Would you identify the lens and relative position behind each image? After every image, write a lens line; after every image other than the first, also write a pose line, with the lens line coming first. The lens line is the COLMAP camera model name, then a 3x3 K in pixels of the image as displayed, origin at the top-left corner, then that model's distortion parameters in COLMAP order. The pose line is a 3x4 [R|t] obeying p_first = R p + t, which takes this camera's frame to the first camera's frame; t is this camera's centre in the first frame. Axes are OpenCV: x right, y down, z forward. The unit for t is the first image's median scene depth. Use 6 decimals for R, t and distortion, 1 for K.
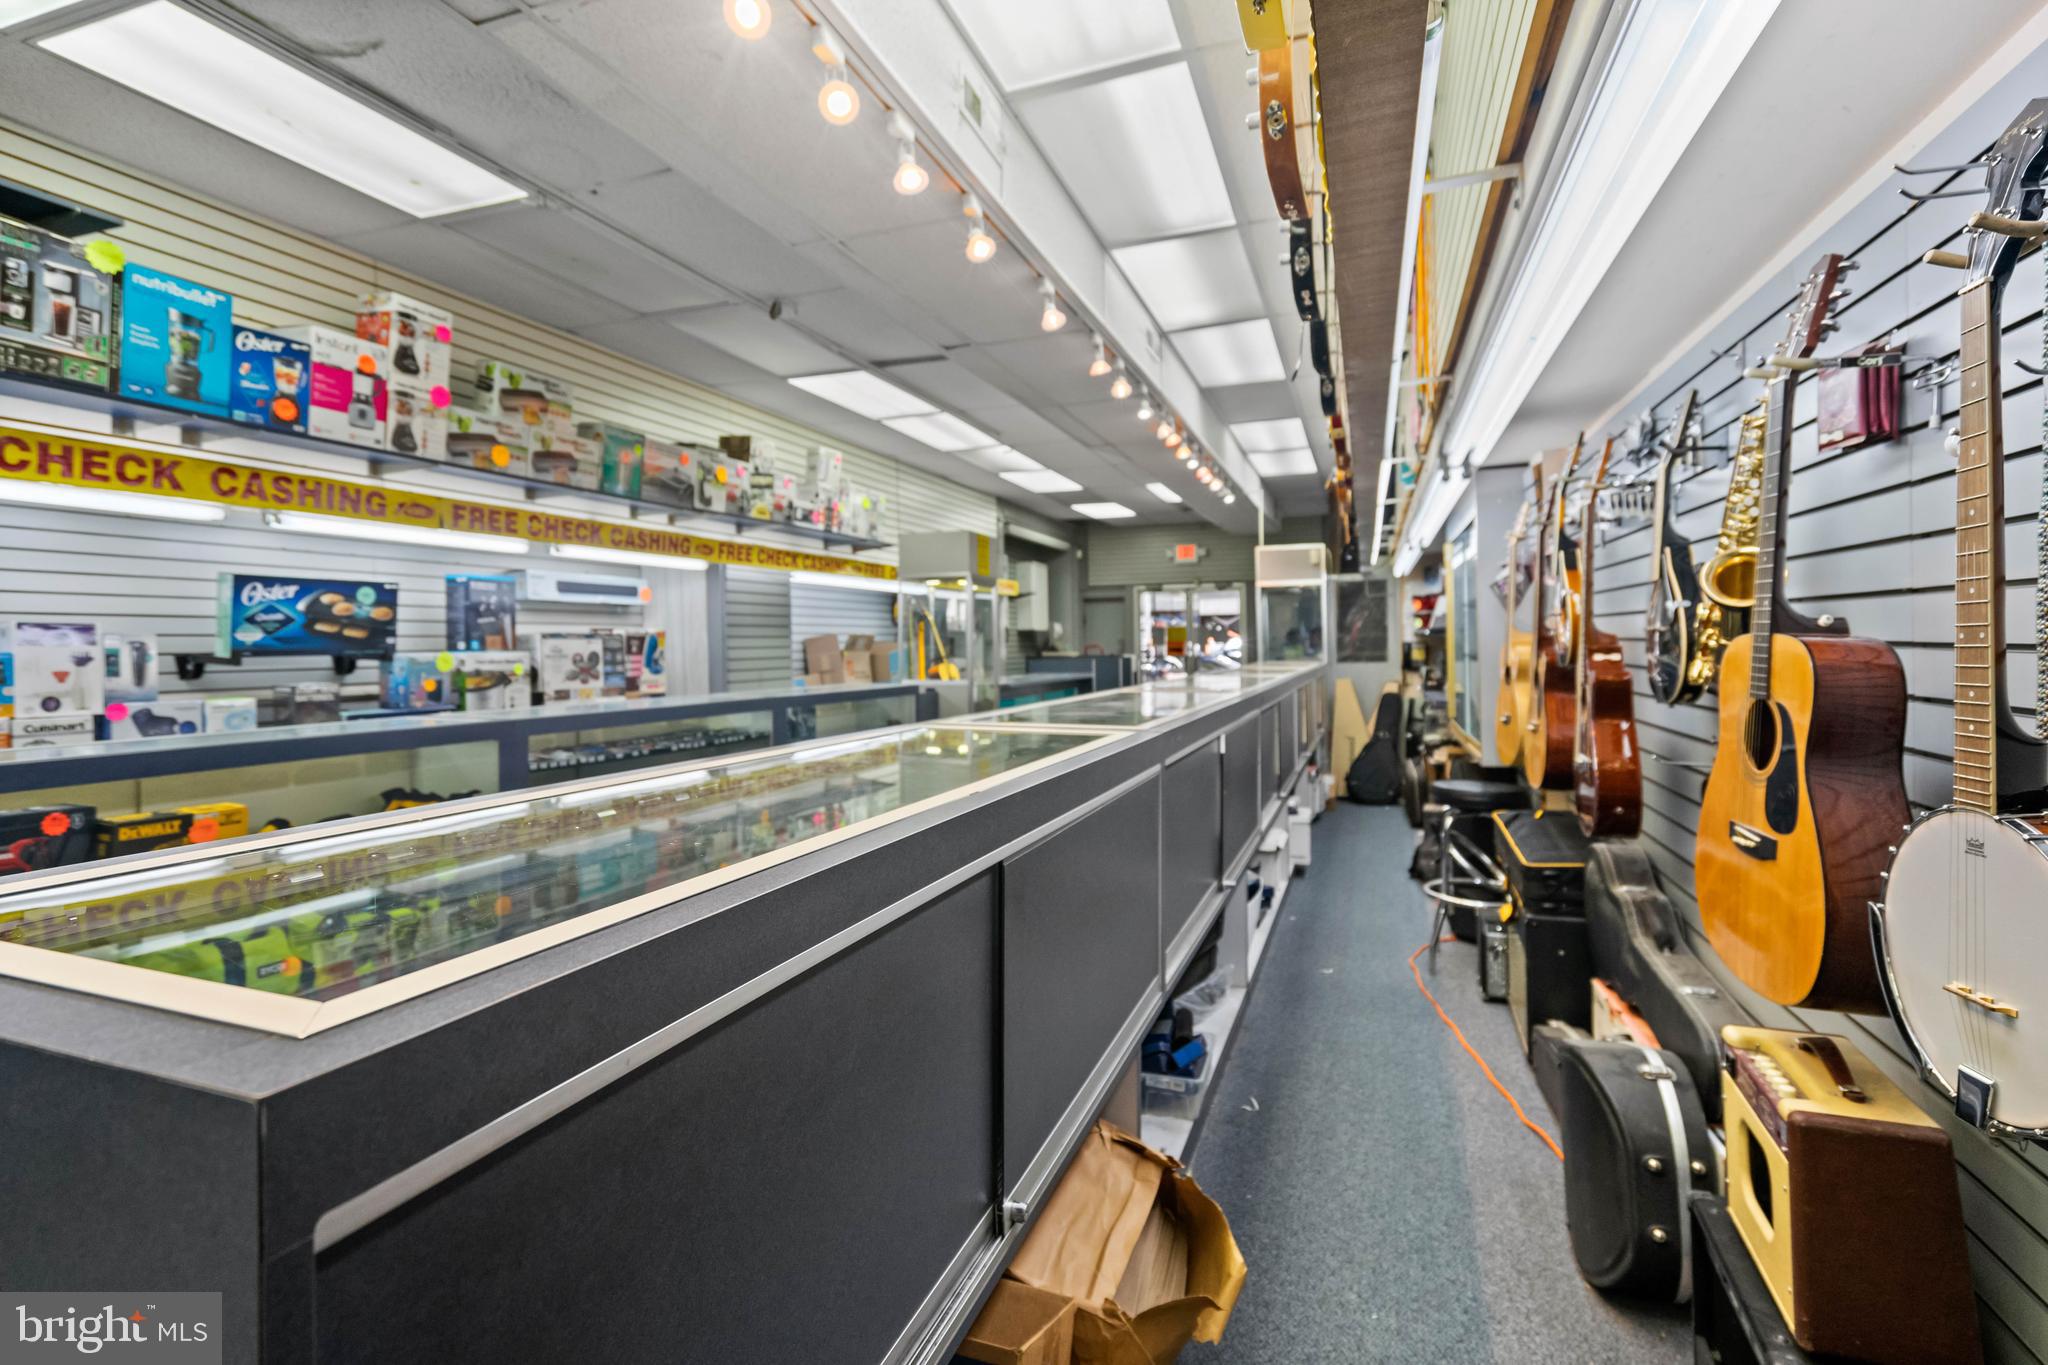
lens RADIAL K [[931.2, 0, 1032.1], [0, 931.2, 663.6], [0, 0, 1]] dist [0.005044, 0.002003]
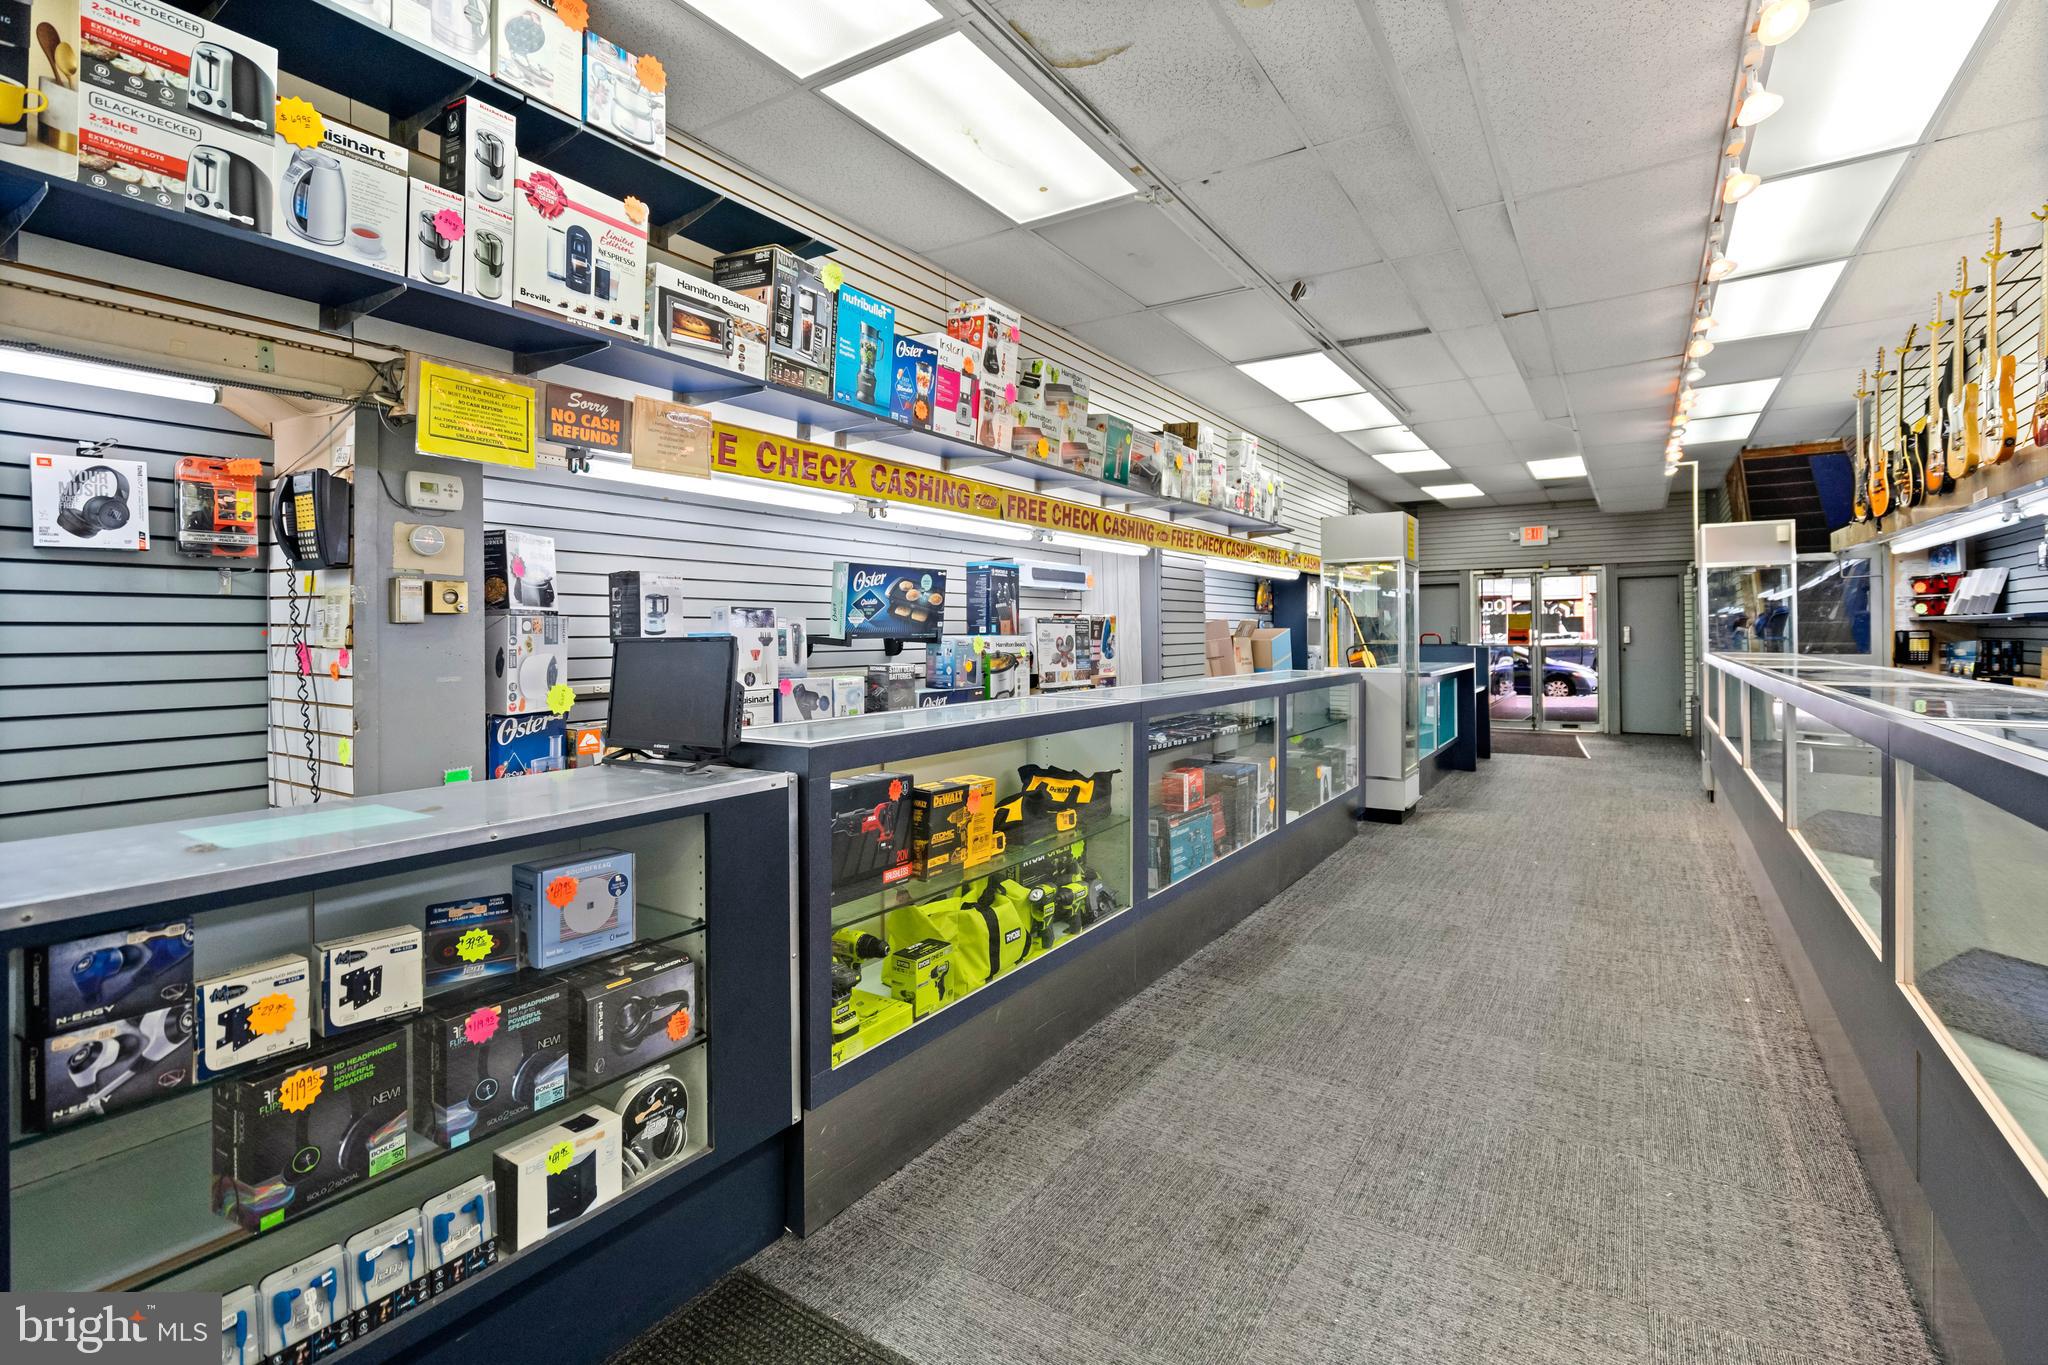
lens RADIAL K [[931.2, 0, 1105.7], [0, 931.2, 640.6], [0, 0, 1]] dist [0.005044, 0.002003]
pose [[0.977807, 0.007121, -0.209385, -0.285845], [-0.009386, 0.999908, -0.009828, 0.002787], [0.209295, 0.011575, 0.977784, -0.004695]]
